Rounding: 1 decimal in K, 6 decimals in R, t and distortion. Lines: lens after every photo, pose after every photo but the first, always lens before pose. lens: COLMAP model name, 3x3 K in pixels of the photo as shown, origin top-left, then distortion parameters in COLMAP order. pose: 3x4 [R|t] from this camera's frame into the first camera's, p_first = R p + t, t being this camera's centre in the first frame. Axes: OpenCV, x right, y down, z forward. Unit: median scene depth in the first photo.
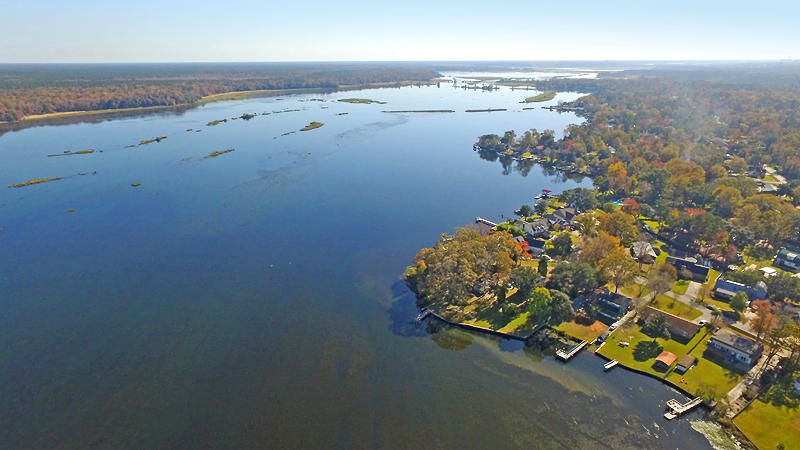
lens RADIAL K [[463.5, 0, 400.0], [0, 463.5, 225.0], [0, 0, 1]] dist [0.001745, 0.002172]
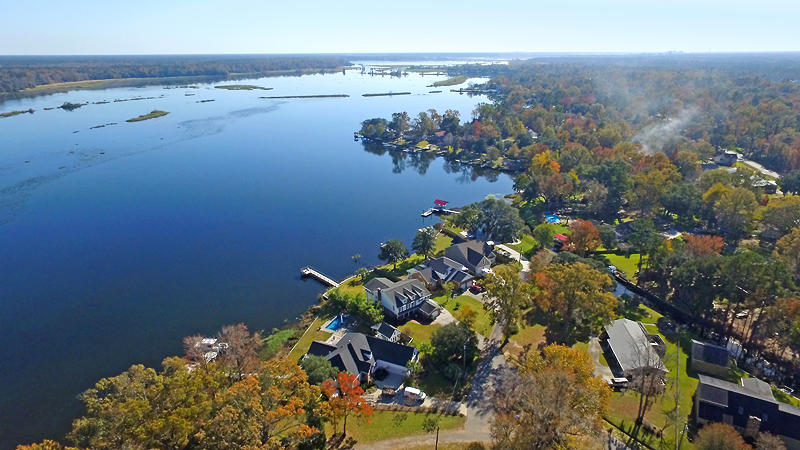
lens RADIAL K [[463.5, 0, 400.0], [0, 463.5, 225.0], [0, 0, 1]] dist [0.001745, 0.002172]
pose [[0.986101, -0.058738, 0.155419, 0.109994], [0.056729, 0.998239, 0.017332, -0.037526], [-0.156163, -0.008274, 0.987697, 0.269241]]
